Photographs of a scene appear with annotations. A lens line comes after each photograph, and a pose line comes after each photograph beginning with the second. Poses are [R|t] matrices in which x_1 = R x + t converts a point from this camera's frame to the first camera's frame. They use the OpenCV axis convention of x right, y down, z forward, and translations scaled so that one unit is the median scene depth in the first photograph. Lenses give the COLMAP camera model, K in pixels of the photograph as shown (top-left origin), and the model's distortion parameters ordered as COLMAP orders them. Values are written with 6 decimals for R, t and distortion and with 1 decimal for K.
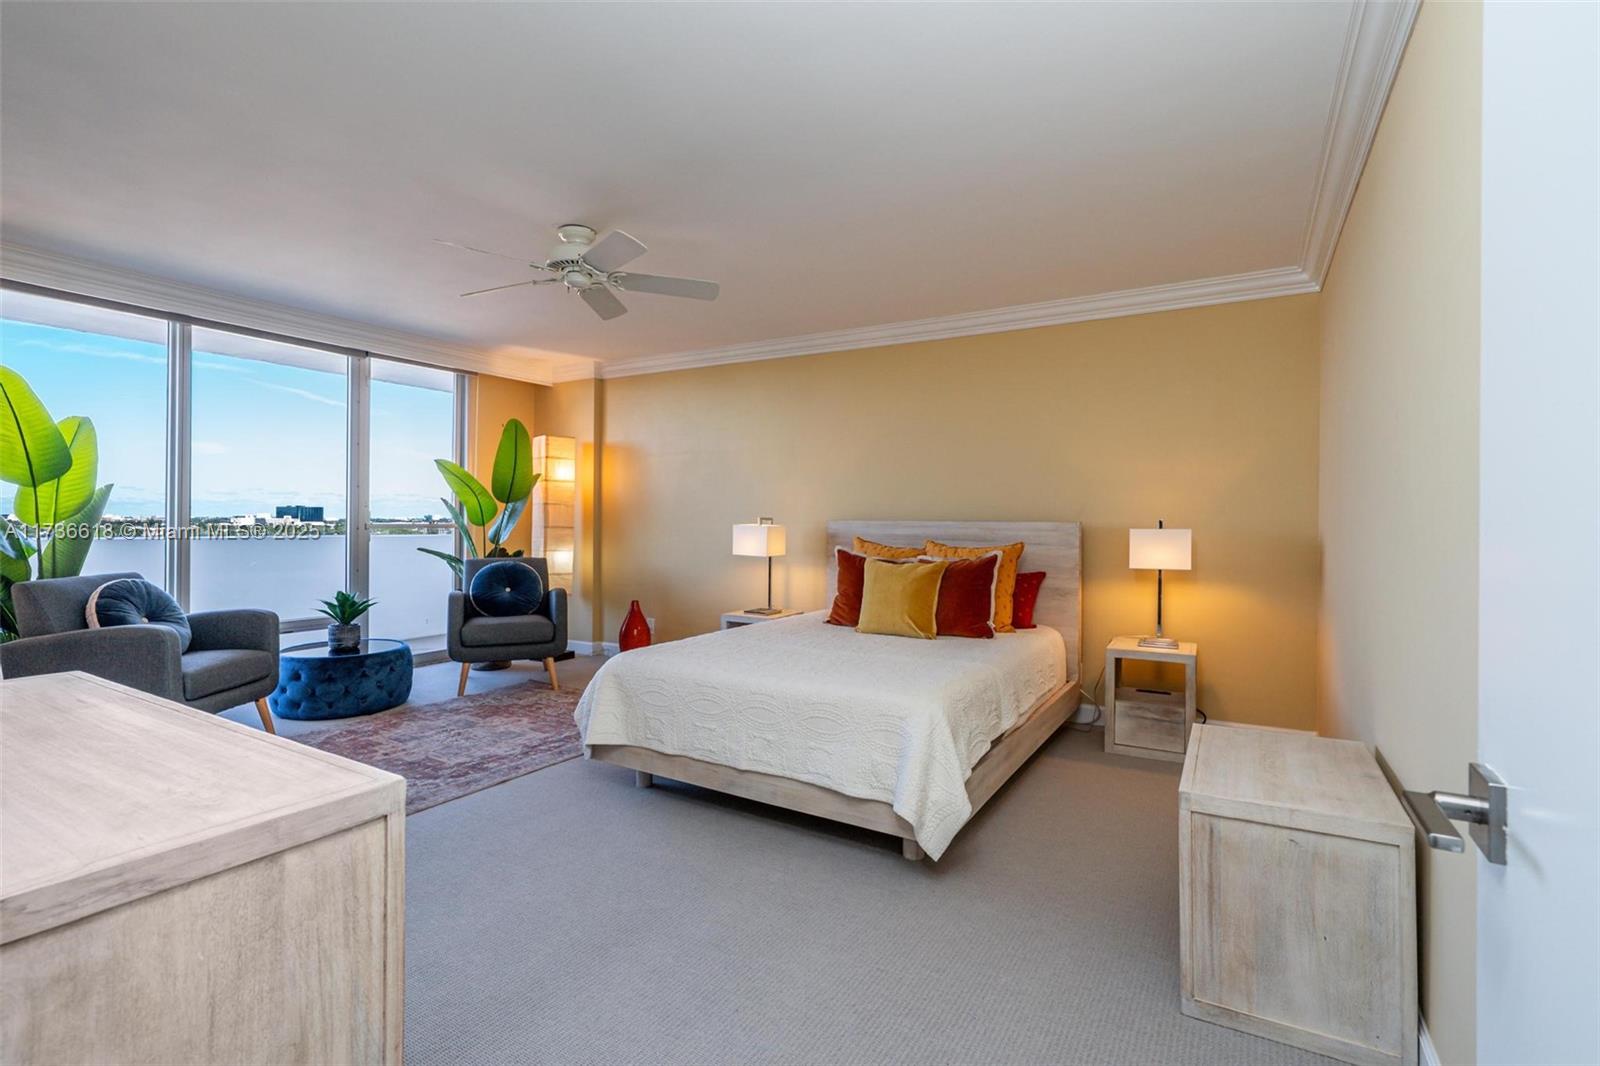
lens RADIAL K [[742.4, 0, 788.9], [0, 742.4, 527.2], [0, 0, 1]] dist [-0.008234, 0.002526]
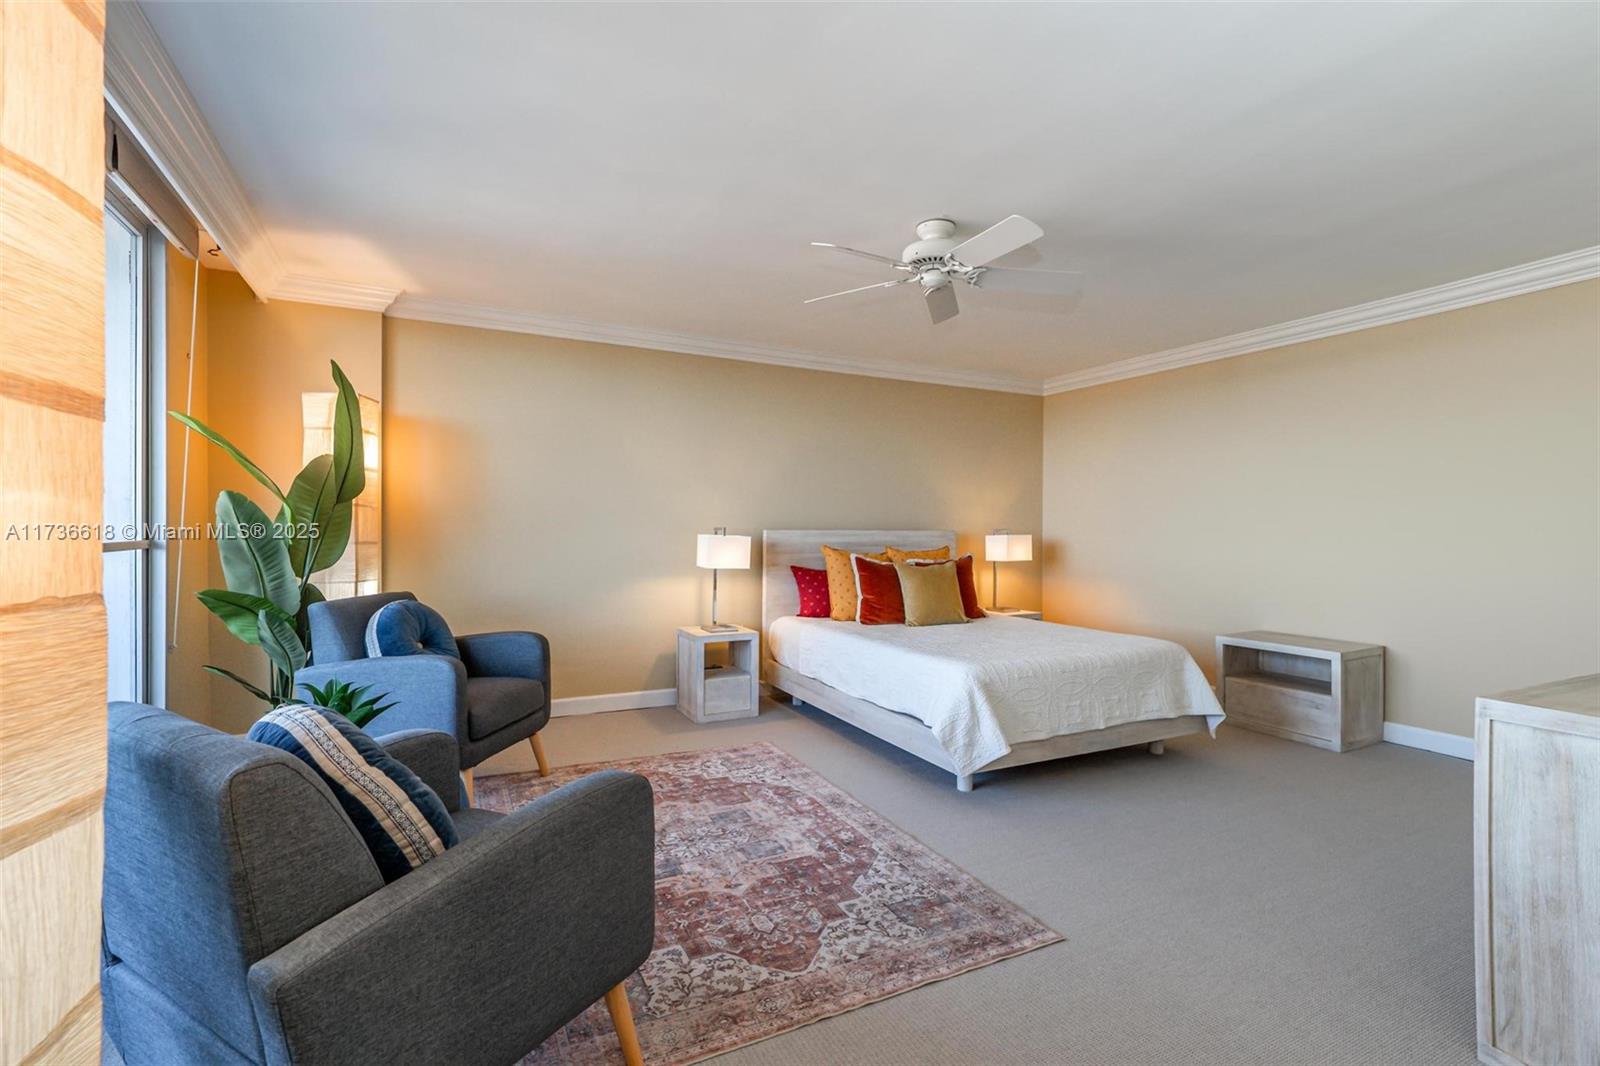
lens RADIAL K [[742.4, 0, 807.6], [0, 742.4, 530.4], [0, 0, 1]] dist [-0.008234, 0.002526]
pose [[0.513827, -0.005101, 0.857879, -1.021300], [0.007388, 0.999972, 0.001521, -0.012732], [-0.857862, 0.005556, 0.513850, 0.564638]]
